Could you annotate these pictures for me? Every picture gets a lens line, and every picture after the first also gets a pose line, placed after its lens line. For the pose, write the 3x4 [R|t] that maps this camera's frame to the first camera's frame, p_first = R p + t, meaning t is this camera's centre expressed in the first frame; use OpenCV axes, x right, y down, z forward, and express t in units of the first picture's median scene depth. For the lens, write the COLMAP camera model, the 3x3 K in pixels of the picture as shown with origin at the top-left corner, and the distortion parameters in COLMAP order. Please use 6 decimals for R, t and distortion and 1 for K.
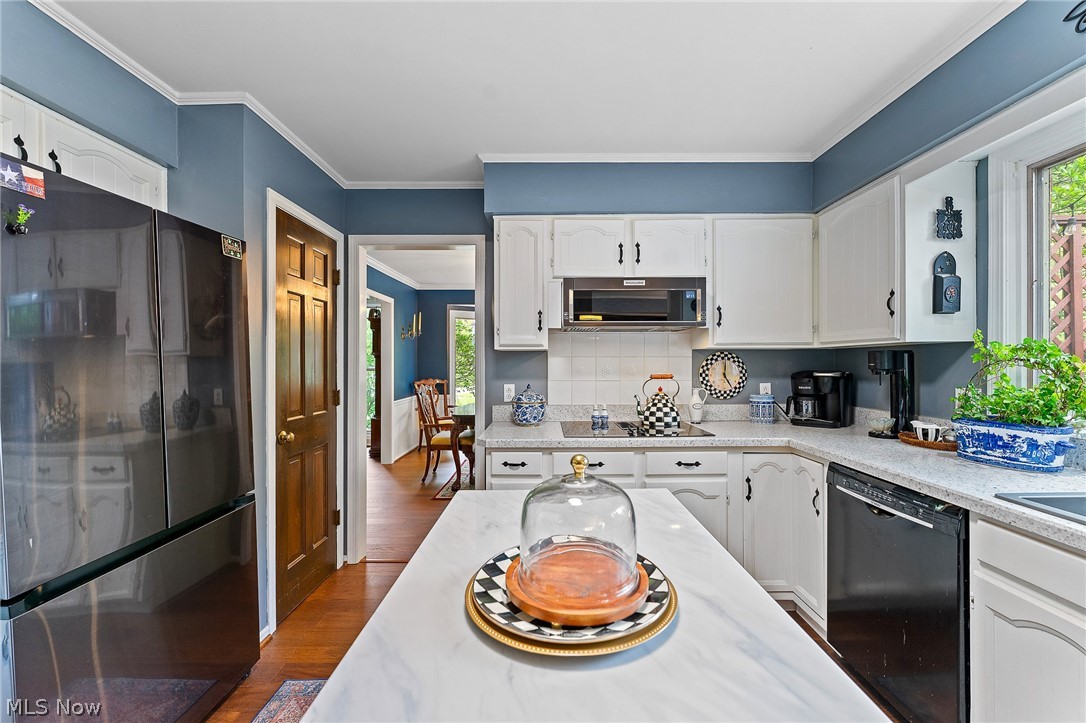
lens RADIAL K [[435.0, 0, 543.9], [0, 435.0, 362.5], [0, 0, 1]] dist [-0.001147, 0.000655]
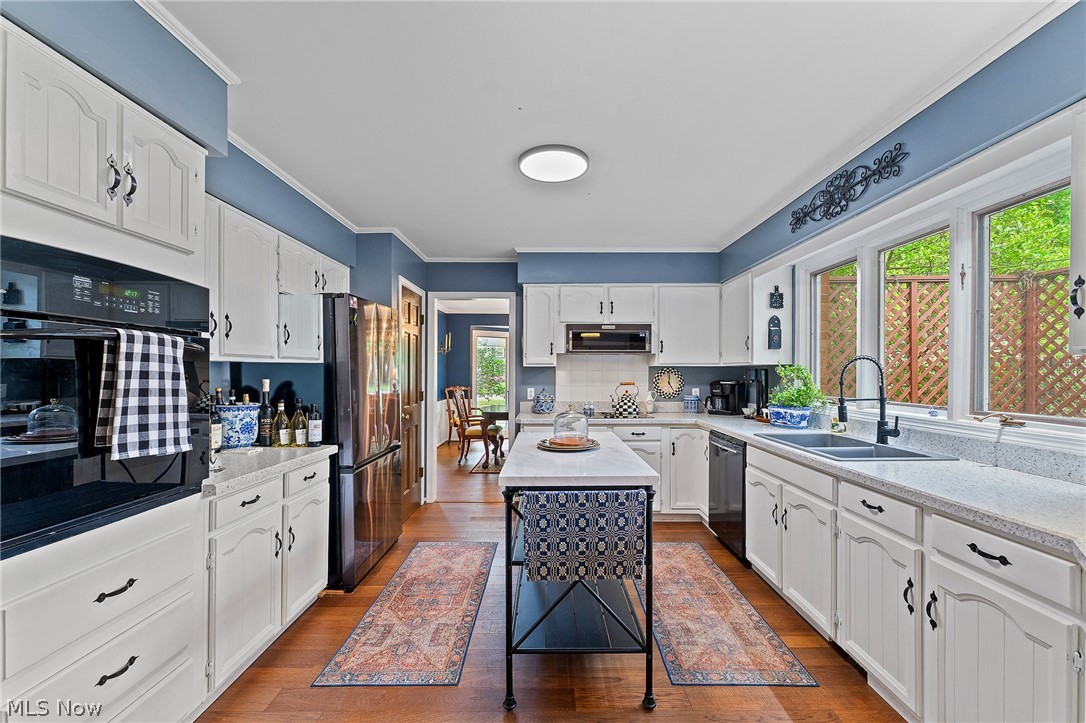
lens RADIAL K [[435.0, 0, 543.2], [0, 435.0, 367.8], [0, 0, 1]] dist [-0.001147, 0.000655]
pose [[0.999972, 0.004681, -0.005820, -0.030445], [-0.004741, 0.999935, -0.010379, -0.007745], [0.005771, 0.010406, 0.999929, -0.620990]]
